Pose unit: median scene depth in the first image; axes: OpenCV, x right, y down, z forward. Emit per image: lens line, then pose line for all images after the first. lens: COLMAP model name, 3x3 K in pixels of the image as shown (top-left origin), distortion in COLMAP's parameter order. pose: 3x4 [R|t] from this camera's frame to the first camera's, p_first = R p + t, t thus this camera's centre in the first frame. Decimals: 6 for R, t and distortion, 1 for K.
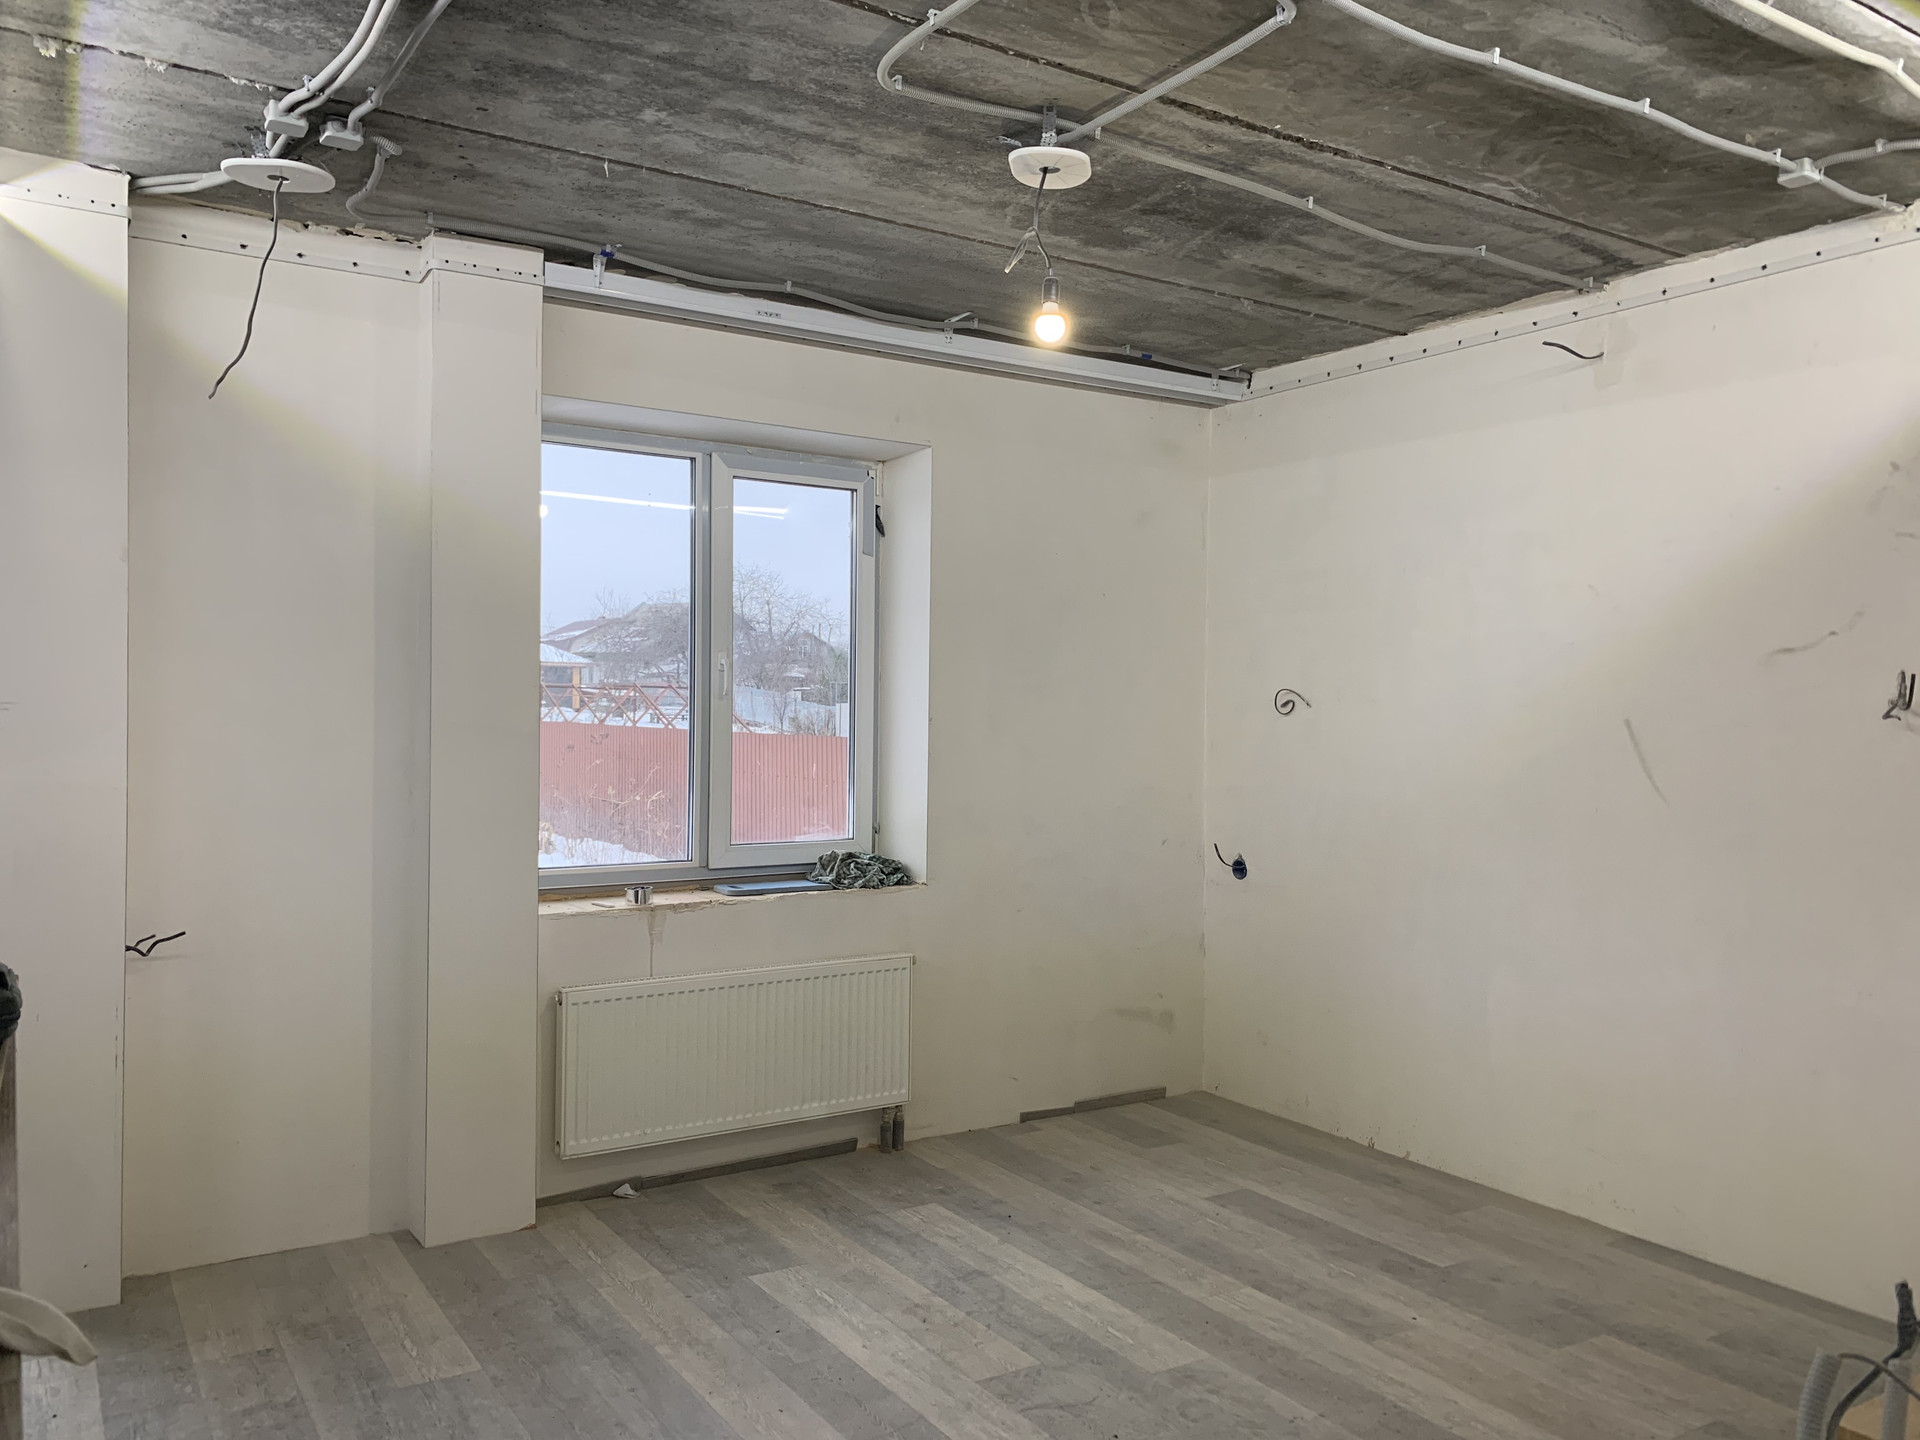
lens RADIAL K [[1466.4, 0, 936.2], [0, 1466.4, 717.1], [0, 0, 1]] dist [0.010965, -0.002421]
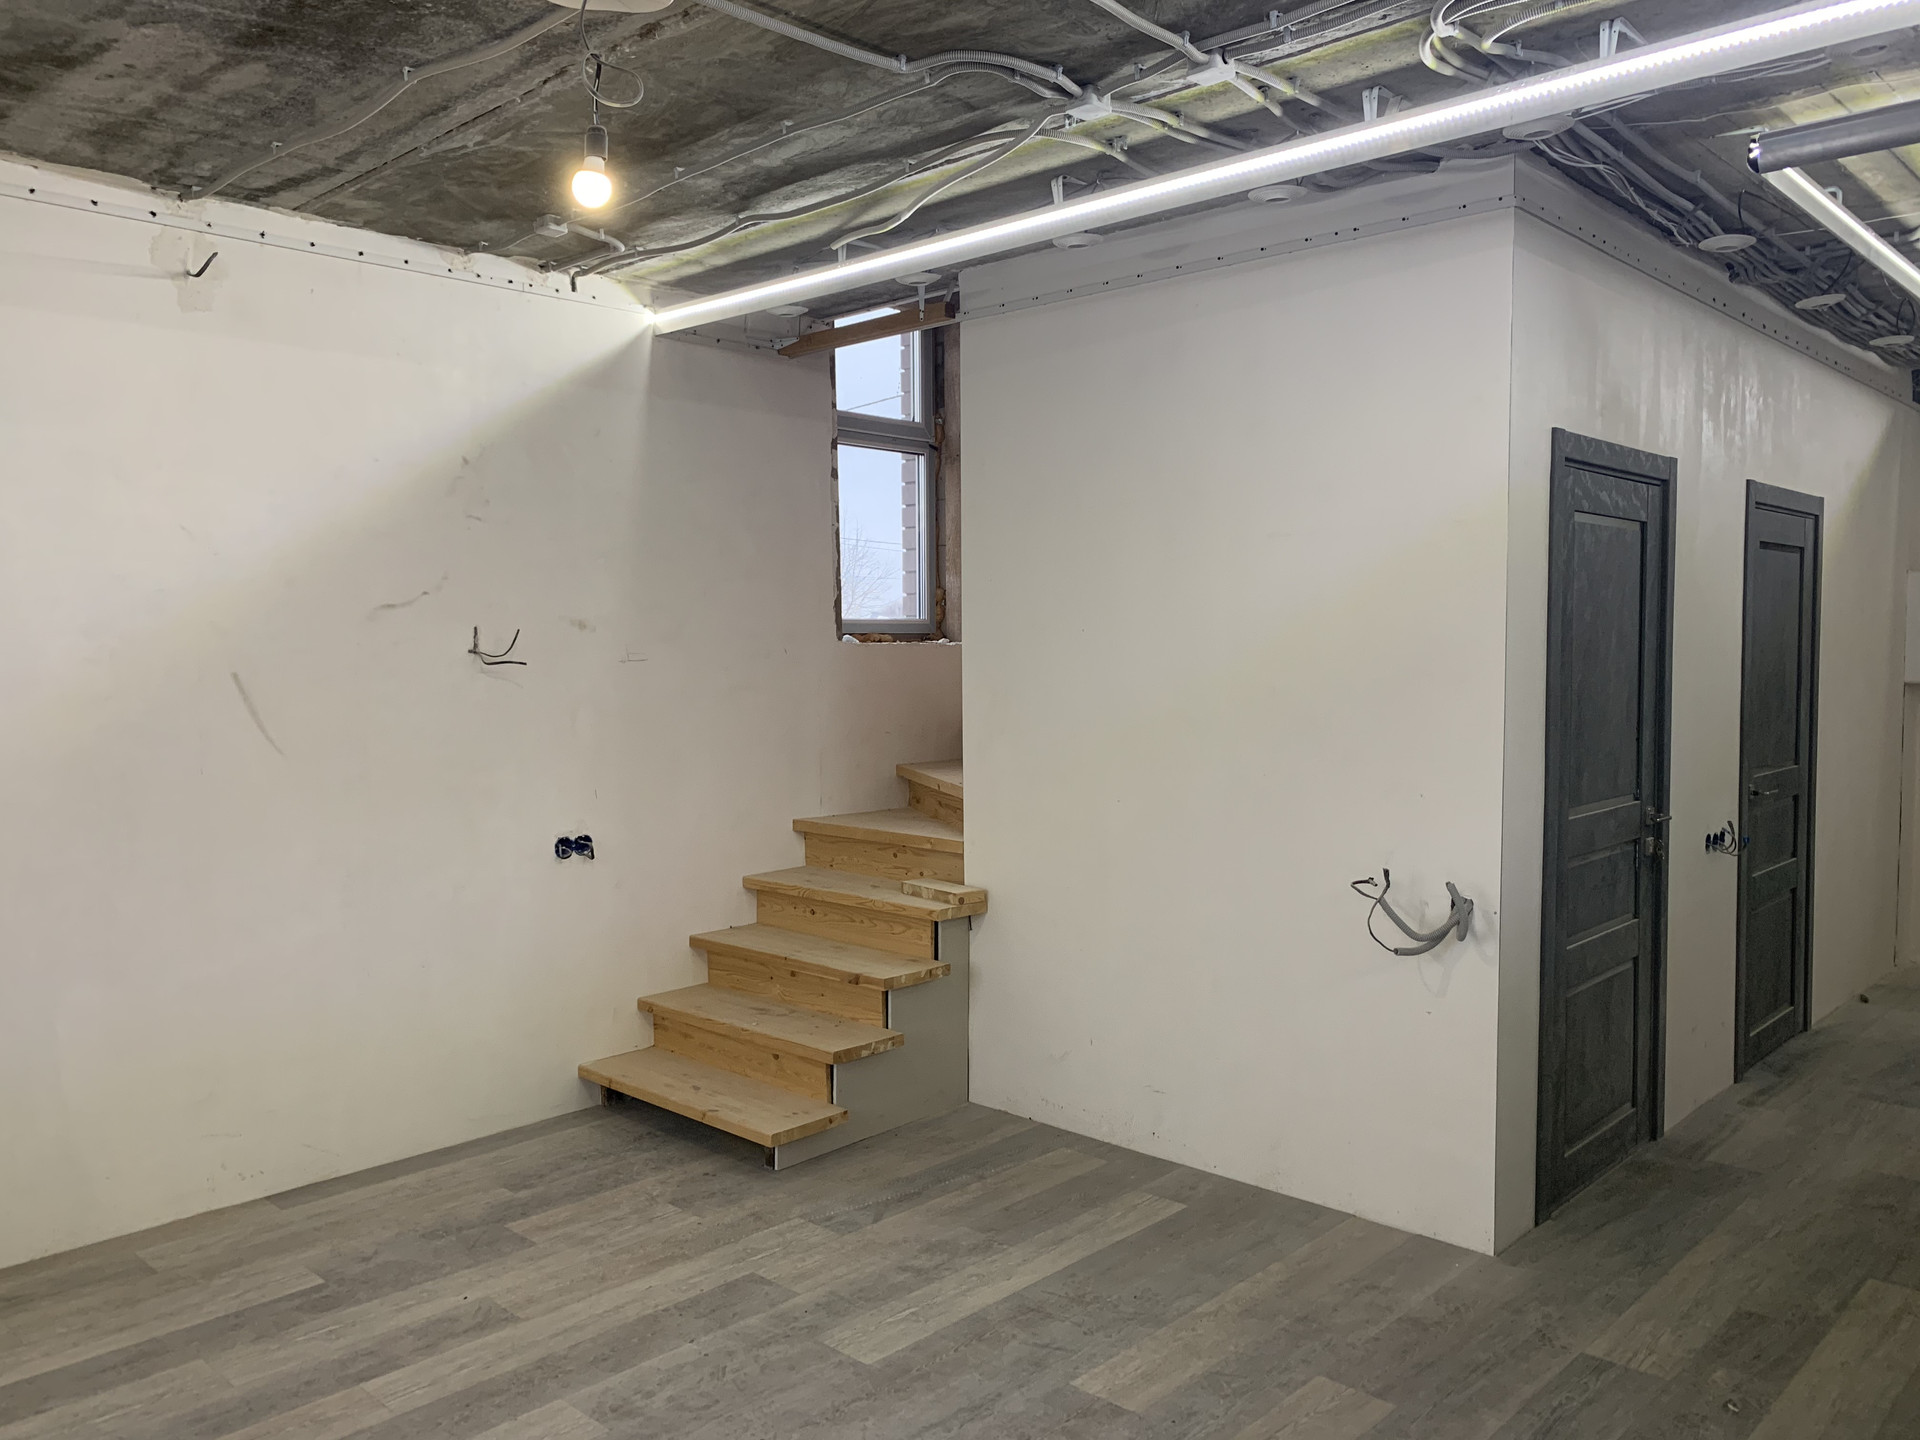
lens RADIAL K [[1453.8, 0, 961.2], [0, 1453.8, 709.0], [0, 0, 1]] dist [0.007434, 0.004729]
pose [[-0.244988, -0.058417, 0.967765, -0.665241], [0.010535, 0.997964, 0.062907, -0.034763], [-0.969469, 0.025607, -0.243873, 0.915486]]
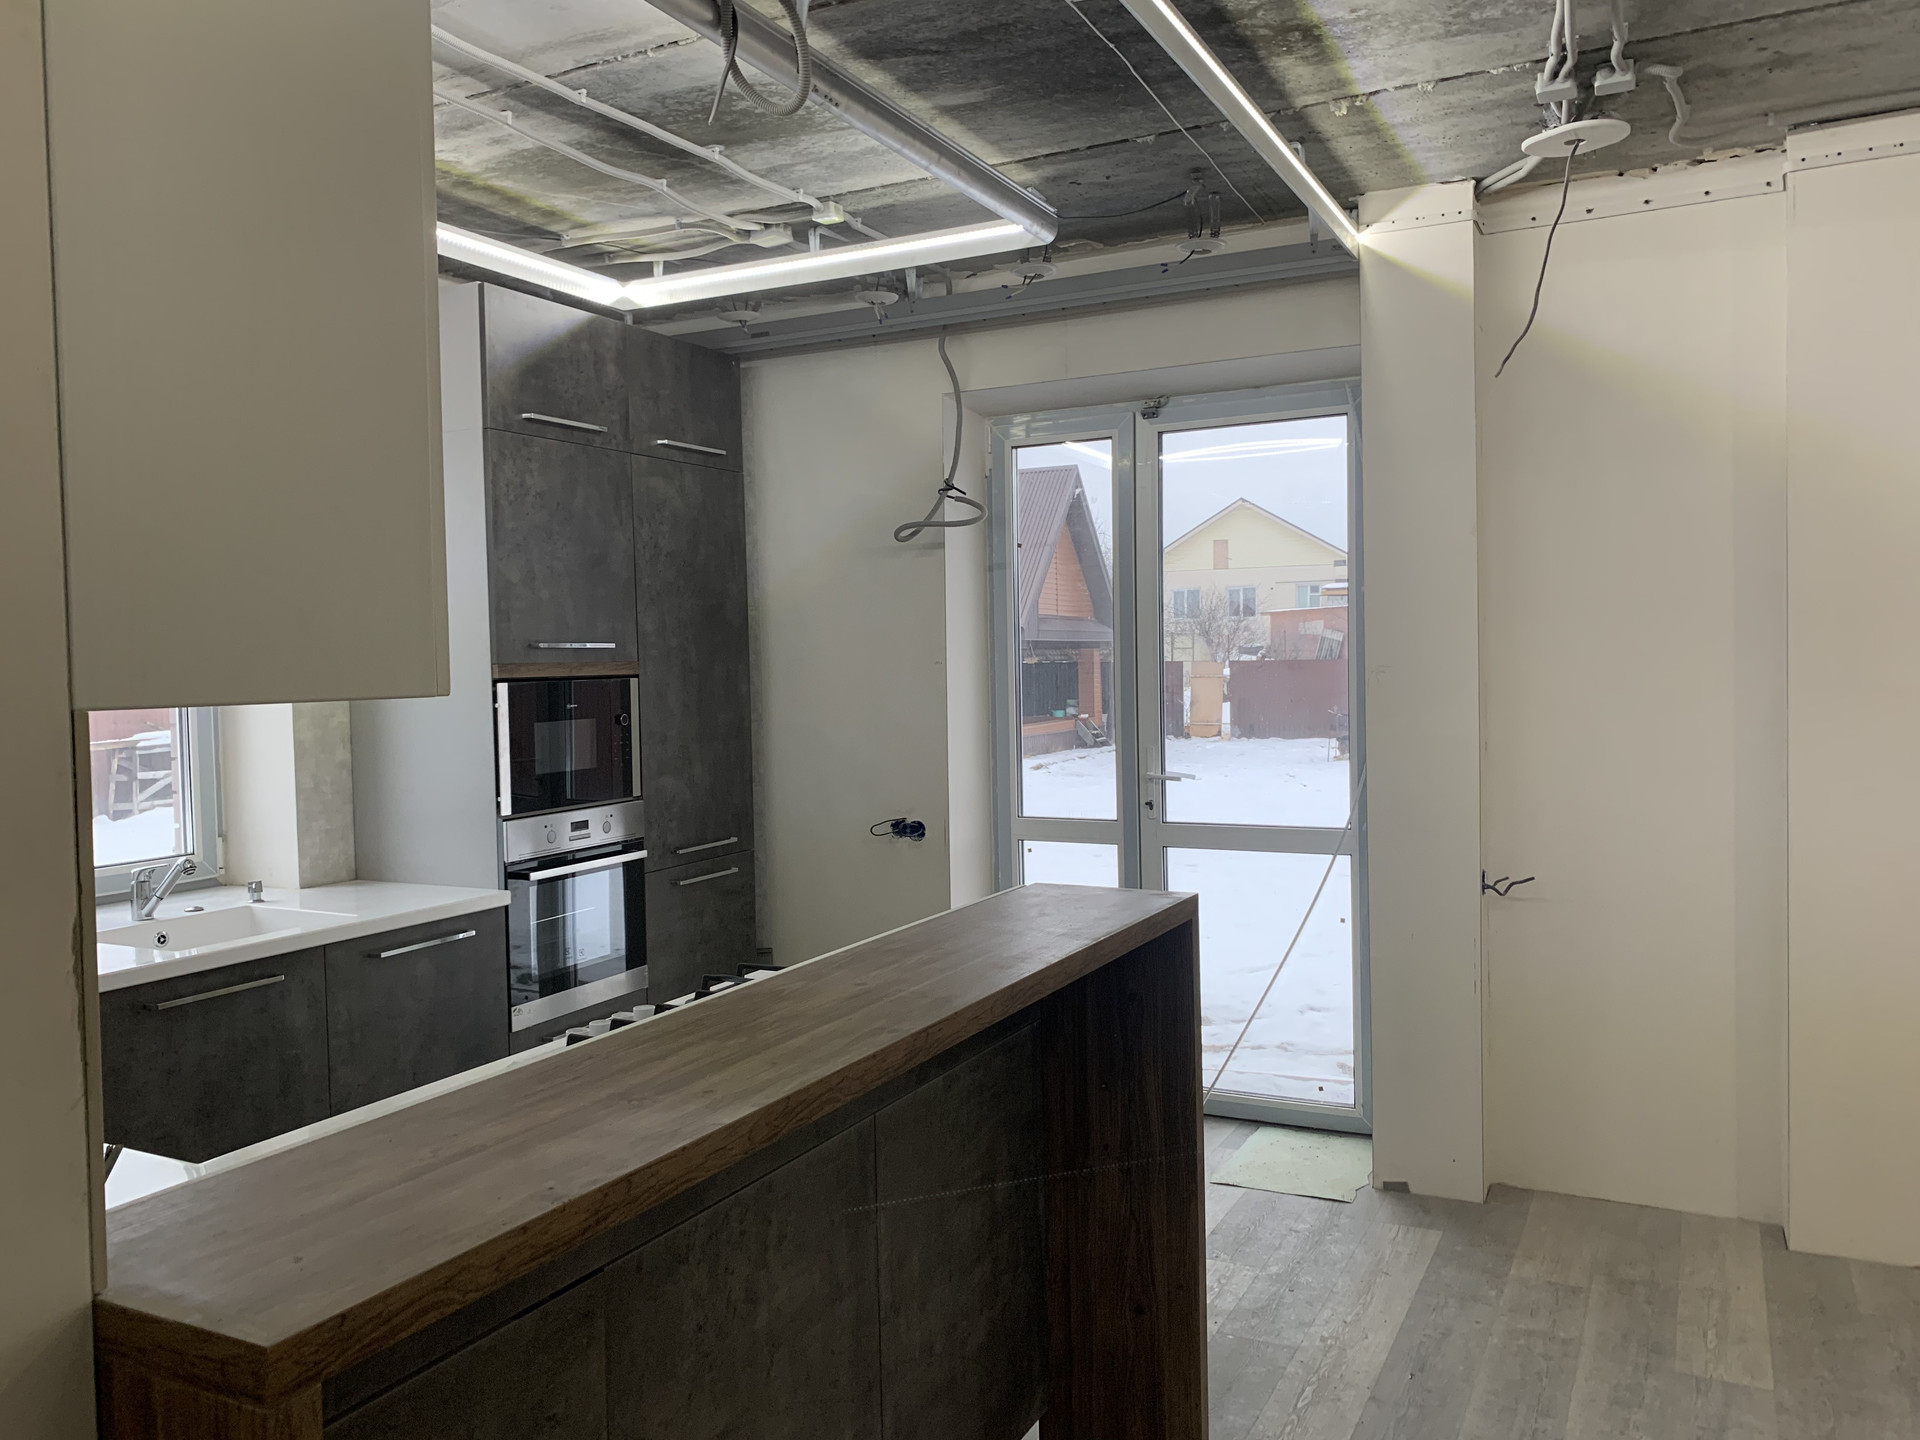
lens RADIAL K [[1466.4, 0, 936.2], [0, 1466.4, 717.1], [0, 0, 1]] dist [0.010965, -0.002421]
pose [[0.498413, 0.013446, -0.866836, 0.202426], [0.017663, 0.999515, 0.025660, -0.005279], [0.866760, -0.028100, 0.497933, 0.100601]]
